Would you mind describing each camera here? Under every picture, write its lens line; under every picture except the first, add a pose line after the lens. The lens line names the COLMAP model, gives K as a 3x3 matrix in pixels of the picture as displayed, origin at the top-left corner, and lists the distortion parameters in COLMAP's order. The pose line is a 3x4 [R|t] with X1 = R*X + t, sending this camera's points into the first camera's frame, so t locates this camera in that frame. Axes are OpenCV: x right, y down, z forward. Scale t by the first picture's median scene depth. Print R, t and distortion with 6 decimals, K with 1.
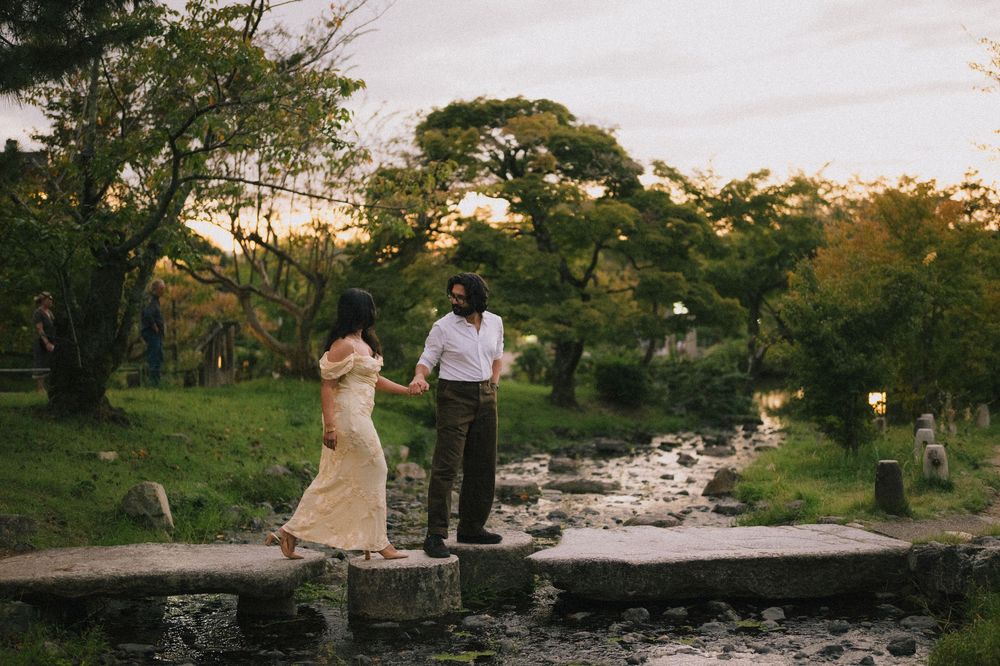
lens RADIAL K [[1372.7, 0, 500.0], [0, 1372.7, 333.0], [0, 0, 1]] dist [0.013250, -0.171944]
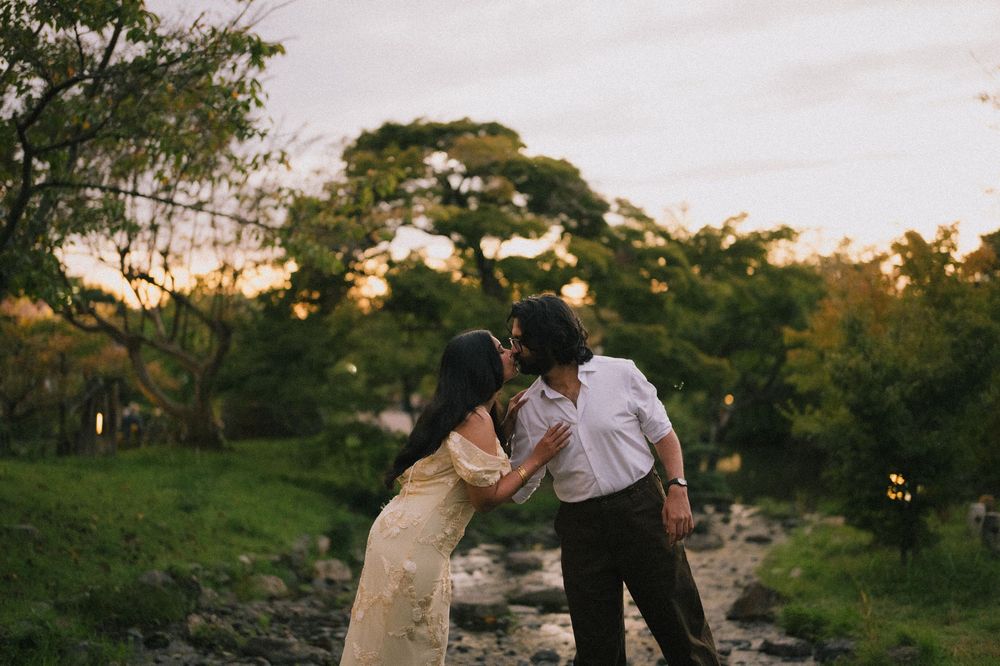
lens RADIAL K [[1372.7, 0, 500.0], [0, 1372.7, 333.0], [0, 0, 1]] dist [0.013250, -0.171944]
pose [[0.997941, 0.016011, 0.062104, -0.016221], [-0.013253, 0.998918, -0.044572, -0.001301], [-0.062751, 0.043657, 0.997074, 0.163985]]
